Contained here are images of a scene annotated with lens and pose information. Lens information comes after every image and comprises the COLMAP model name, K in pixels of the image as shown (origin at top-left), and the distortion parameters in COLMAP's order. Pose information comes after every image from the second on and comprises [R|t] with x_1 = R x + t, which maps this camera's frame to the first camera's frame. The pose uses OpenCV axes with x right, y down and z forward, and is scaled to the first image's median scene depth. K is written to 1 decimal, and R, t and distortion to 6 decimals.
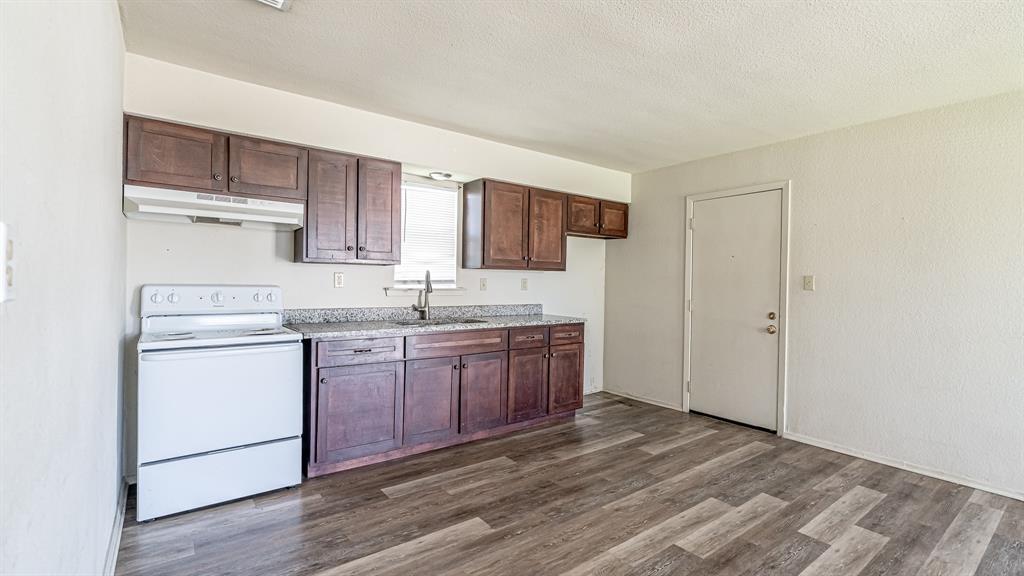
lens RADIAL K [[493.2, 0, 512.0], [0, 493.2, 288.0], [0, 0, 1]] dist [-0.003238, -0.000468]
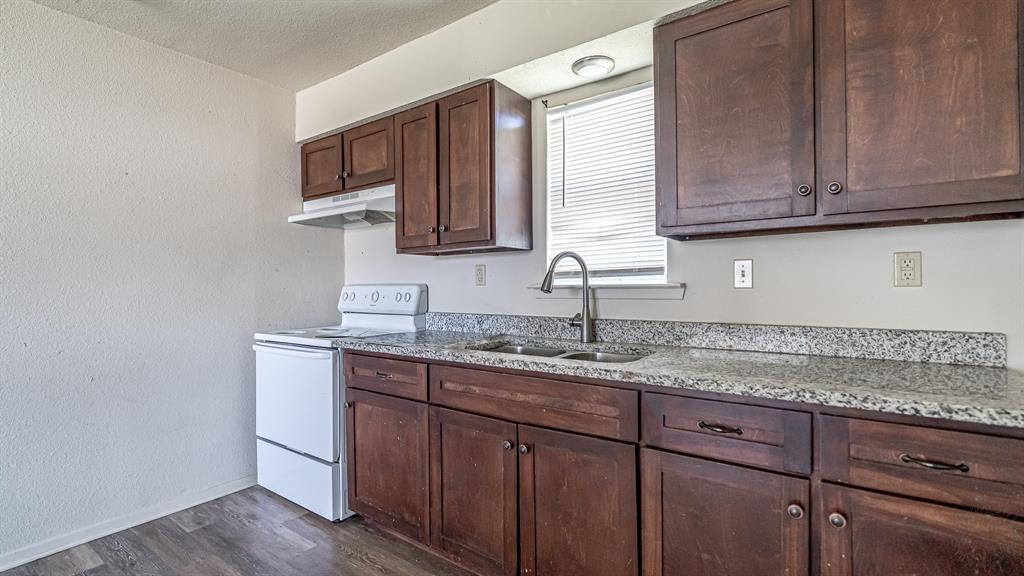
lens RADIAL K [[462.0, 0, 495.2], [0, 462.0, 284.7], [0, 0, 1]] dist [-0.003744, -0.000317]
pose [[0.273210, -0.018734, -0.961772, 0.288091], [0.000708, 0.999814, -0.019274, 0.010359], [0.961954, 0.004584, 0.273172, 0.761045]]
